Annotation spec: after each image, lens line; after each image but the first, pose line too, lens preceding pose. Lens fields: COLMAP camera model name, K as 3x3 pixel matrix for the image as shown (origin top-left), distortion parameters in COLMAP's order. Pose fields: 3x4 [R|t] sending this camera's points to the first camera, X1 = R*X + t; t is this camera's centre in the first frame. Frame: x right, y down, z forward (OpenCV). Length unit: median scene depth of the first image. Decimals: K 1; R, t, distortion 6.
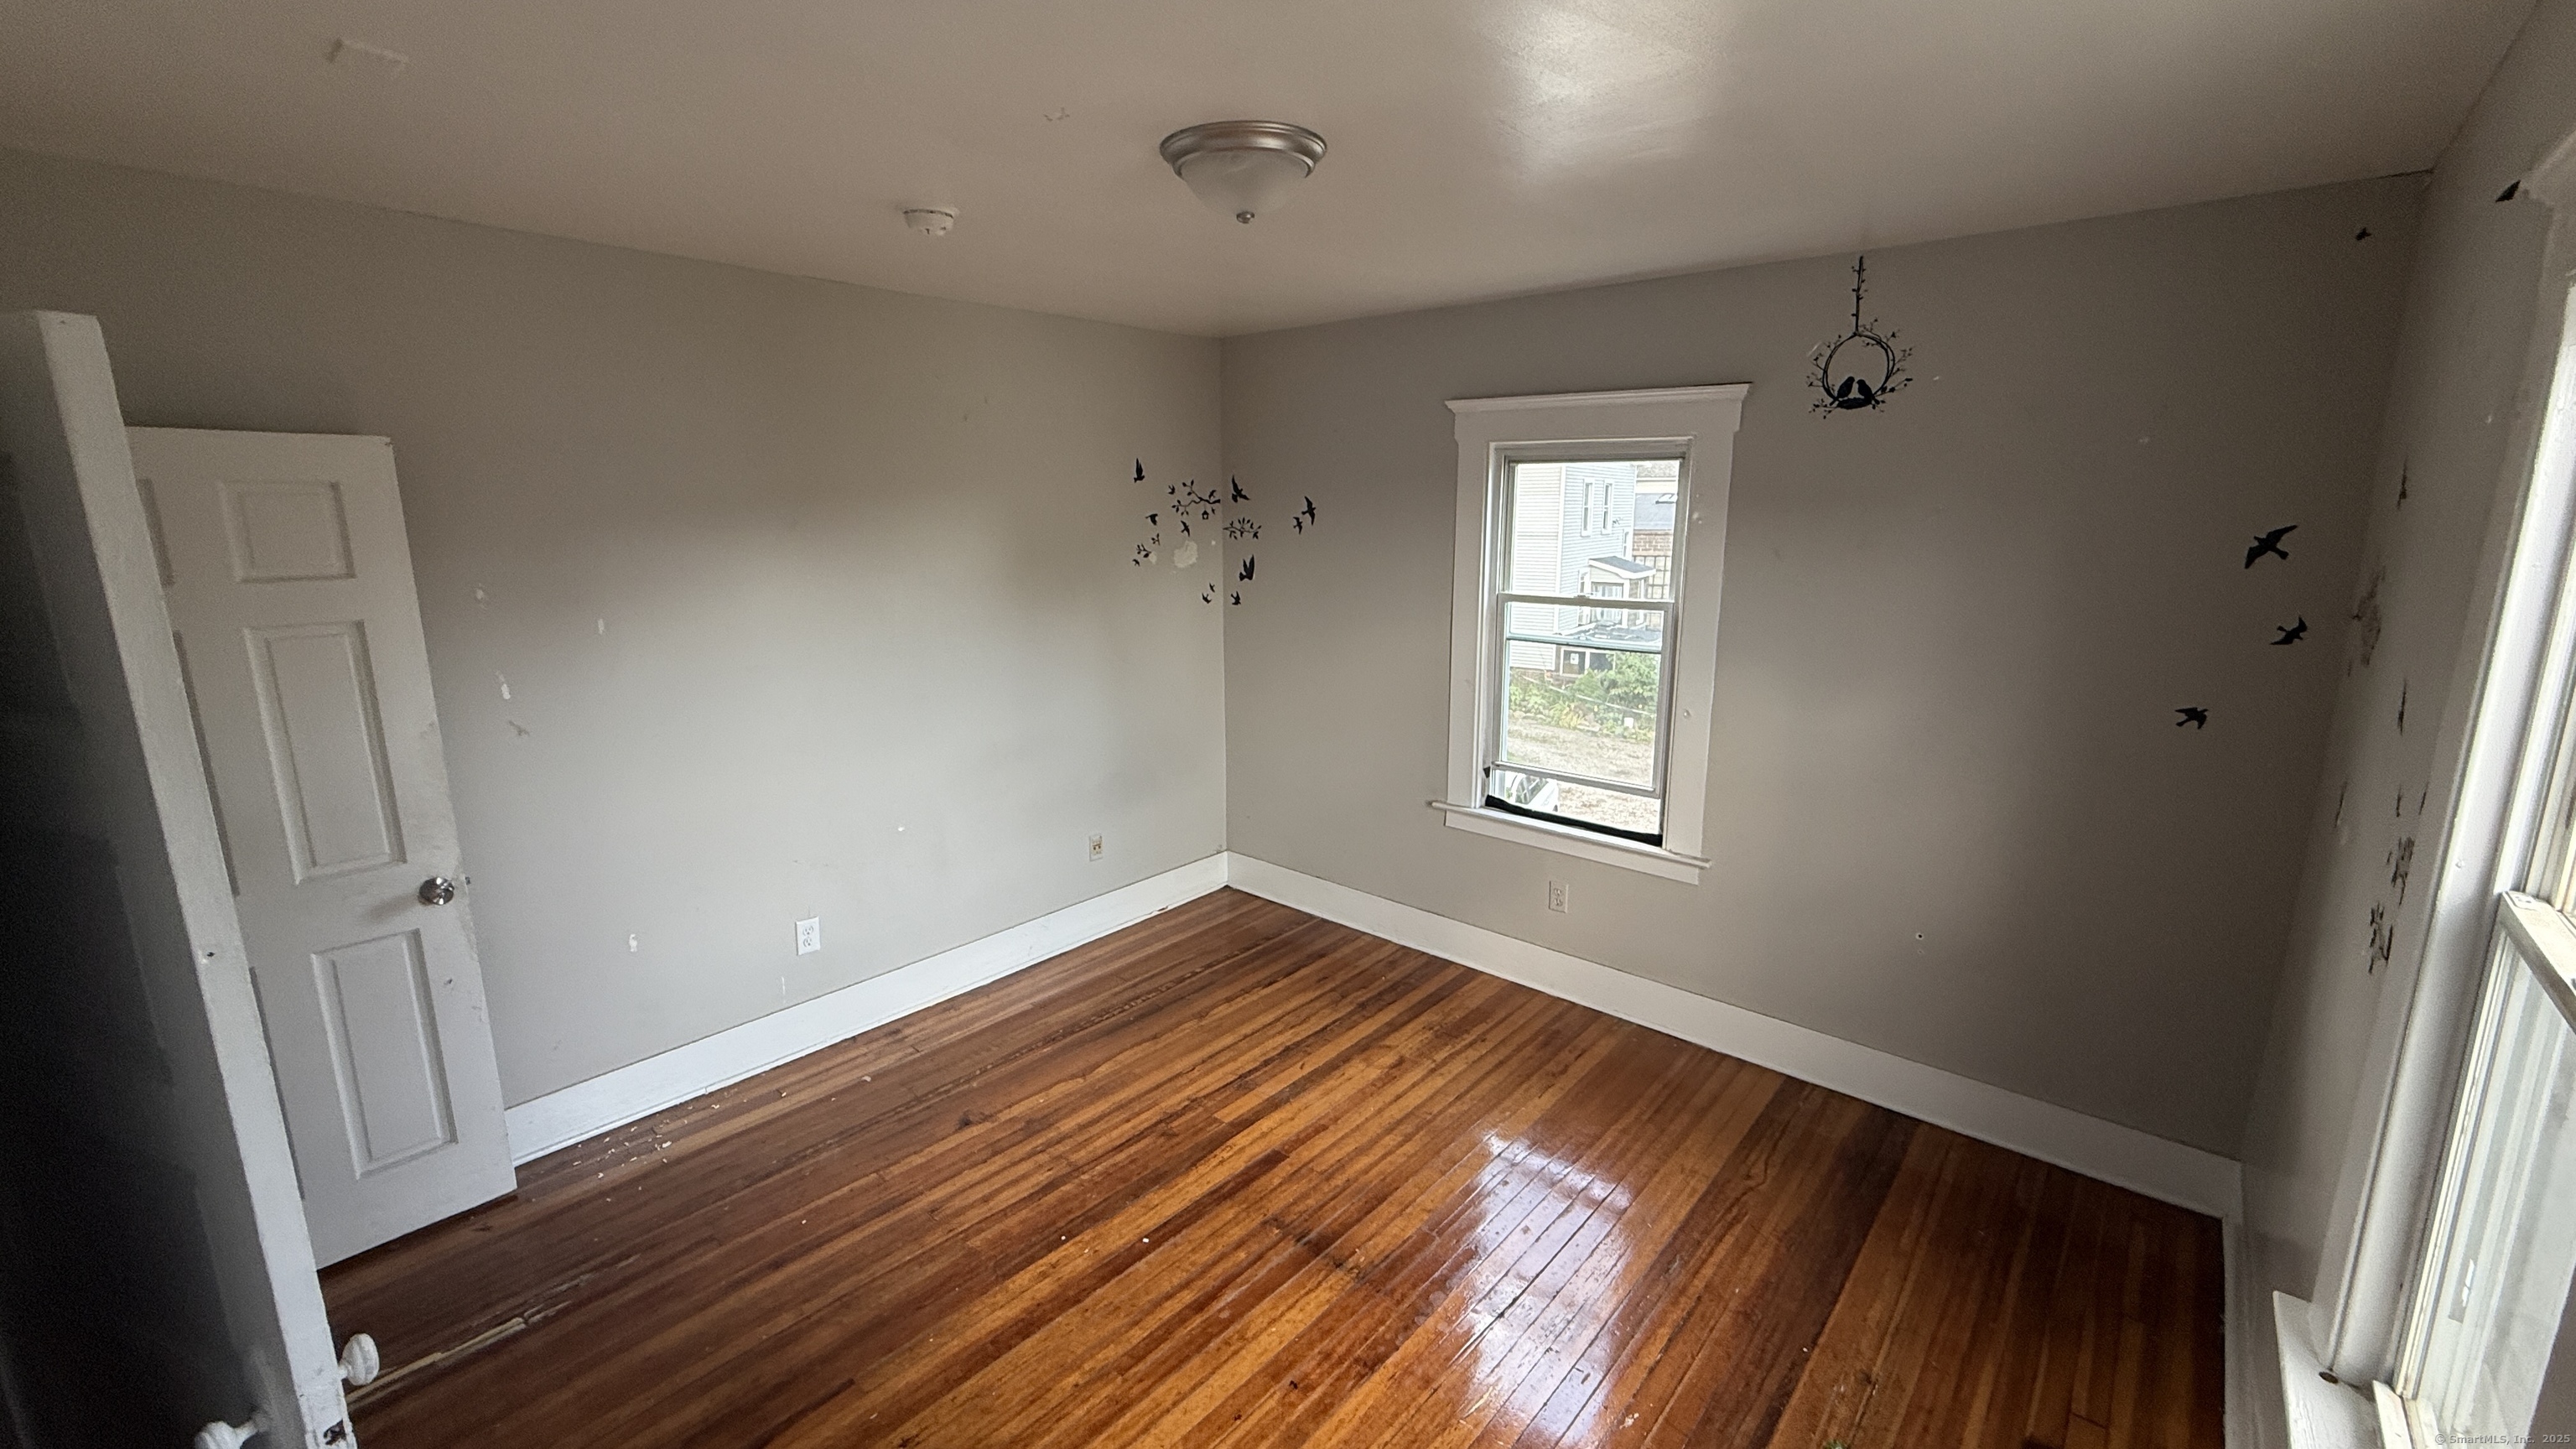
lens RADIAL K [[1024.4, 0, 1279.2], [0, 1024.4, 713.7], [0, 0, 1]] dist [0.001105, -0.000062]
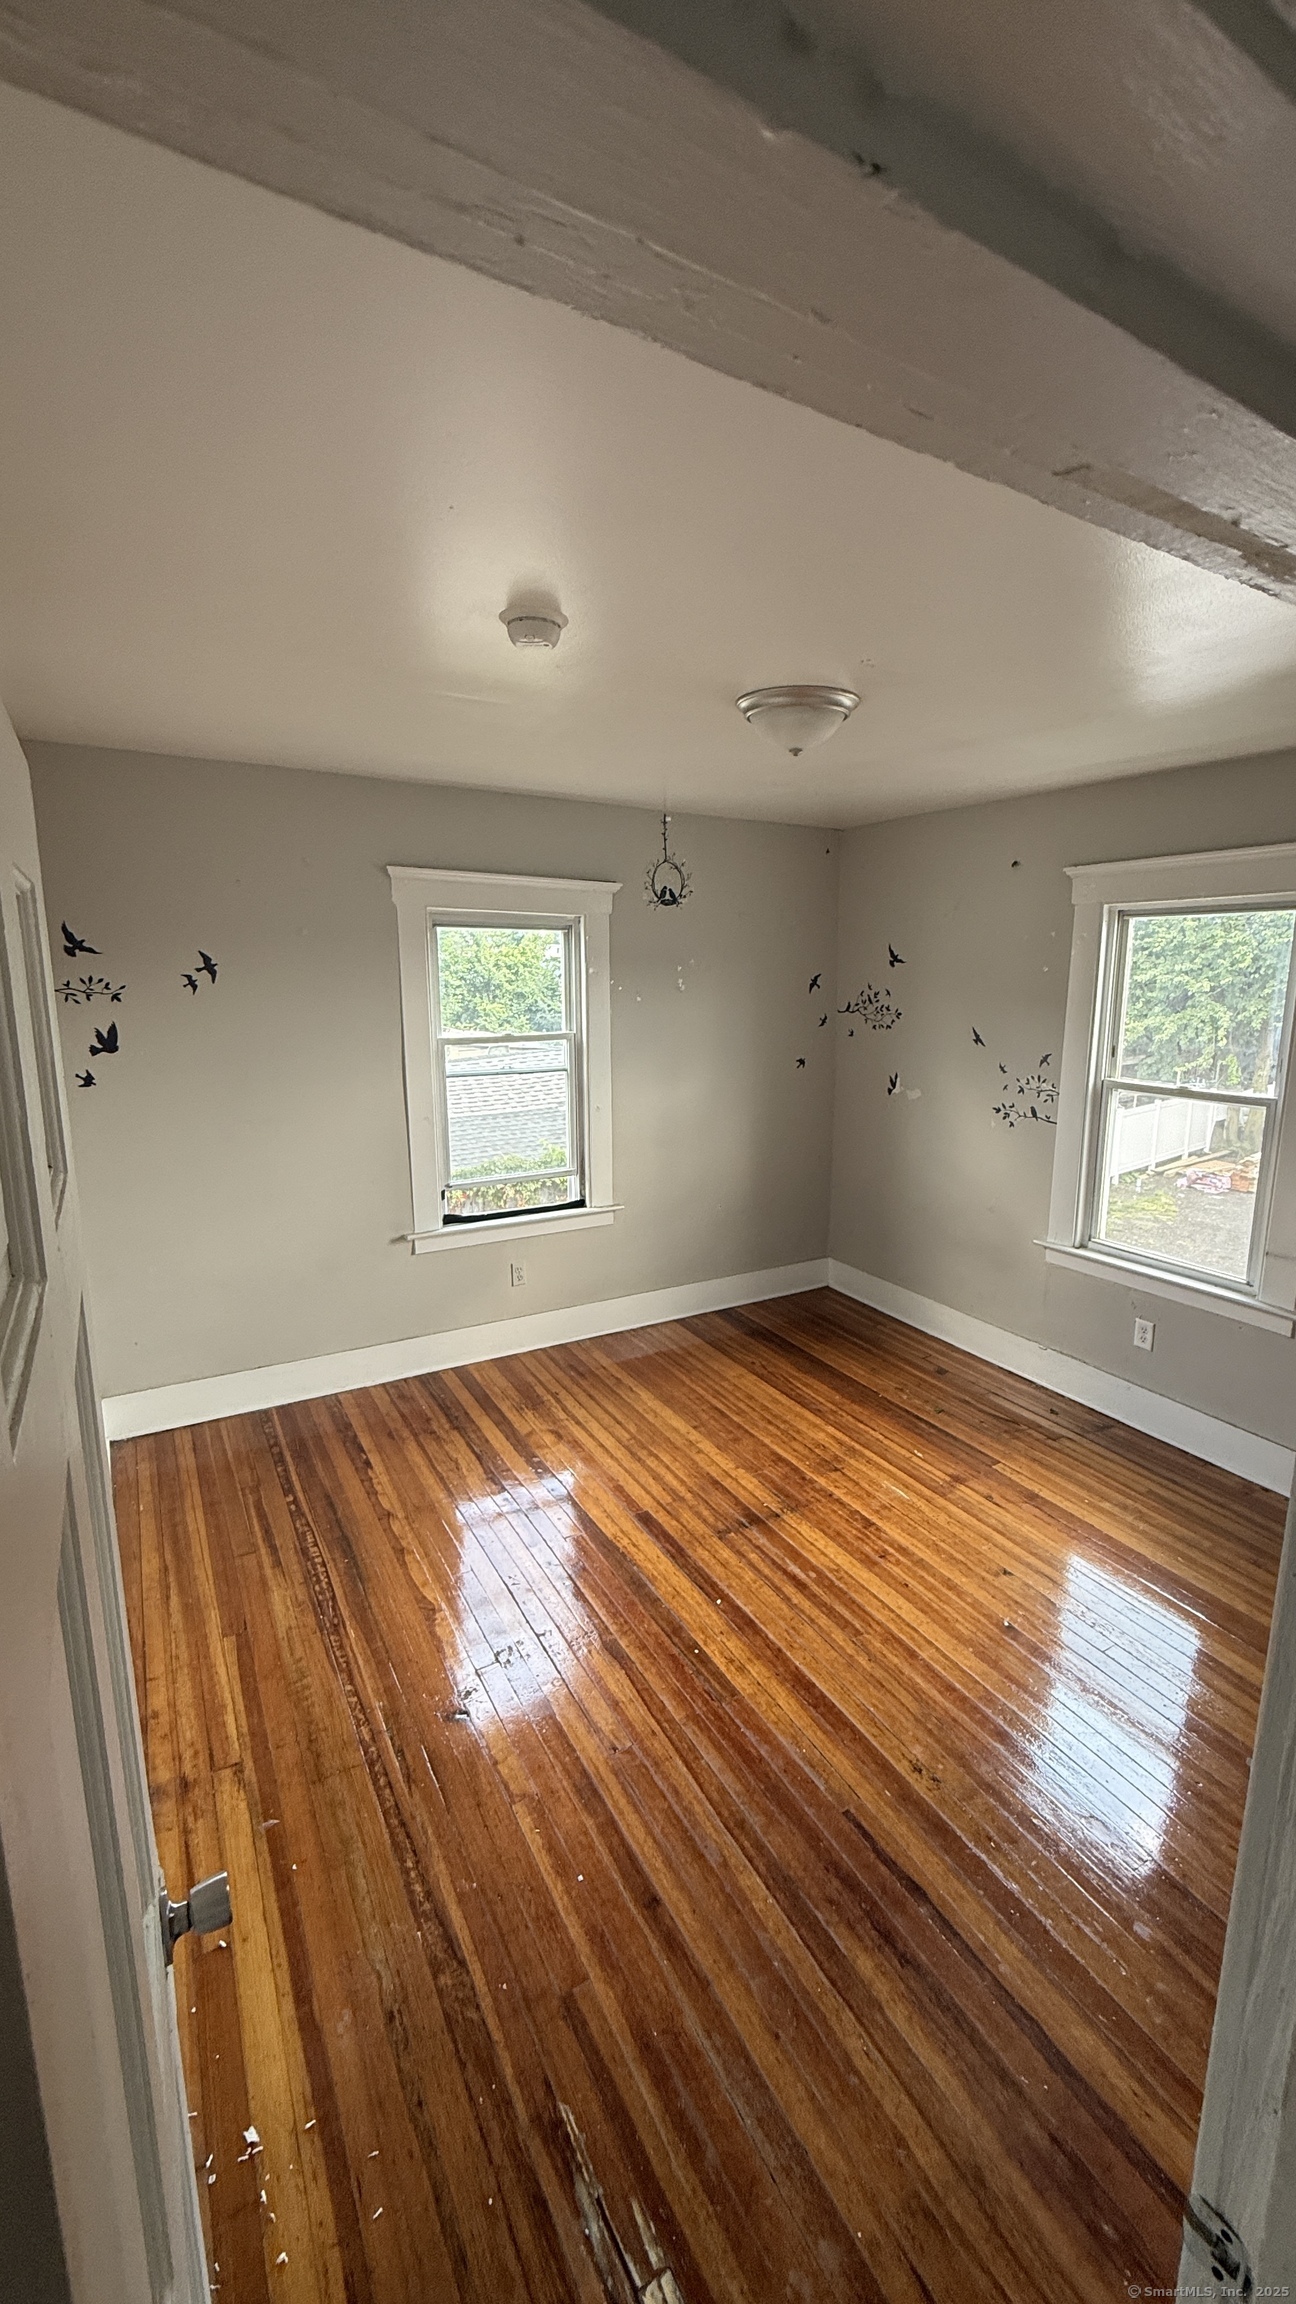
lens RADIAL K [[916.3, 0, 646.0], [0, 916.3, 1143.1], [0, 0, 1]] dist [0.001105, -0.000062]
pose [[0.318493, -0.178990, 0.930873, -0.893800], [0.184593, 0.974923, 0.124303, -0.113868], [-0.929778, 0.132244, 0.343546, 0.573627]]
